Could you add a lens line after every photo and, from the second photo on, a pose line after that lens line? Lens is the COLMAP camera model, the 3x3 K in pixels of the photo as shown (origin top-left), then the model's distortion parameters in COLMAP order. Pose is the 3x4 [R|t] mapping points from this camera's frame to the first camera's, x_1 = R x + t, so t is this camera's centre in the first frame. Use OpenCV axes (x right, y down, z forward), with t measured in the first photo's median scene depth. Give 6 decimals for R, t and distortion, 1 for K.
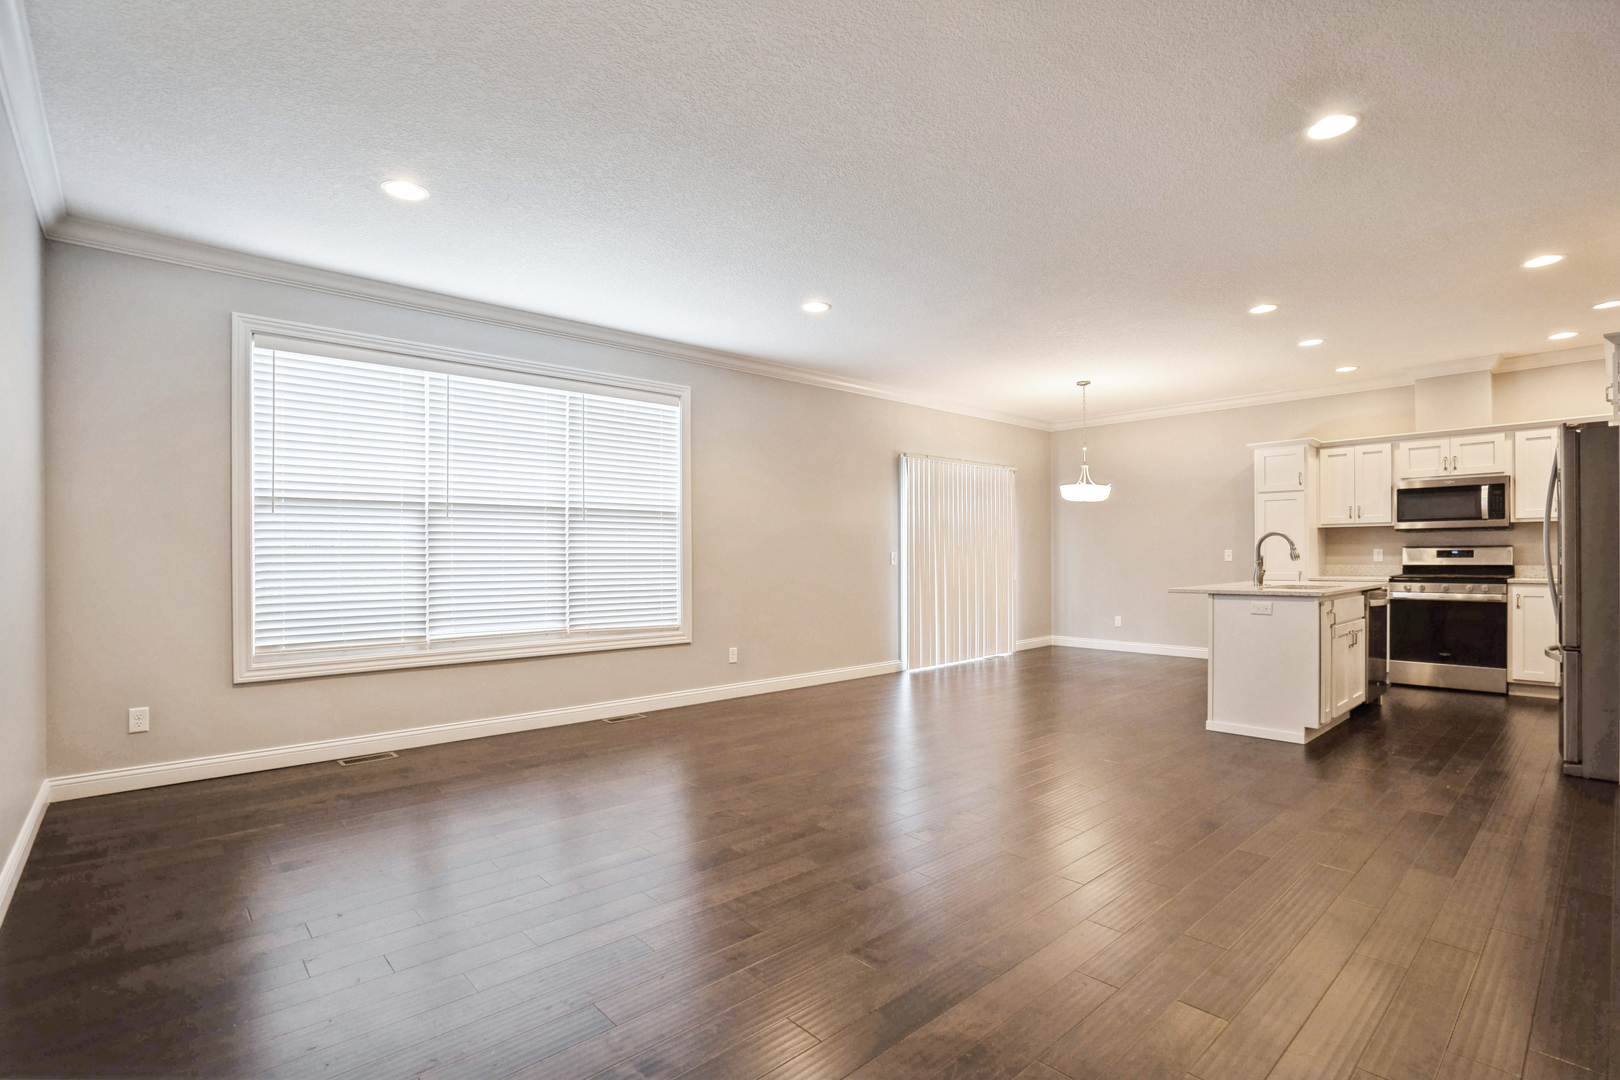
lens RADIAL K [[768.4, 0, 809.8], [0, 768.4, 549.3], [0, 0, 1]] dist [-0.011895, 0.000727]
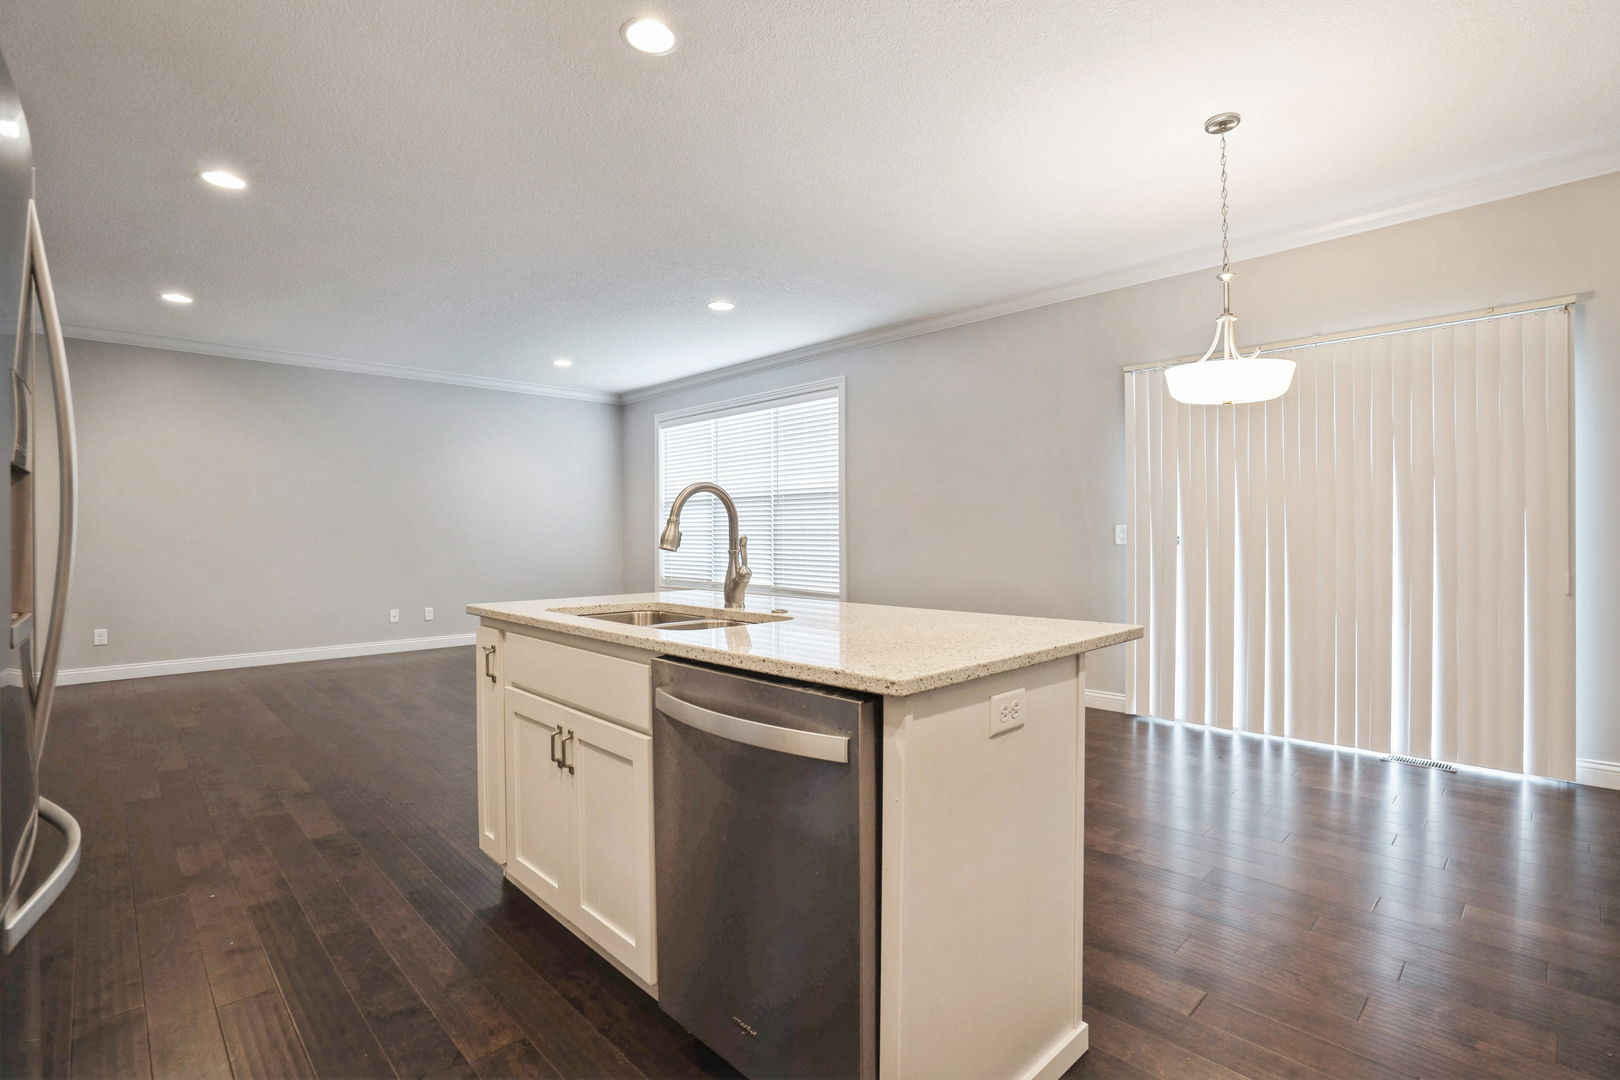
lens RADIAL K [[768.4, 0, 809.8], [0, 768.4, 549.3], [0, 0, 1]] dist [-0.011895, 0.000727]
pose [[0.033167, 0.029607, -0.999011, 0.937175], [0.013612, 0.999455, 0.030072, 0.001396], [0.999357, -0.014596, 0.032746, 0.911256]]
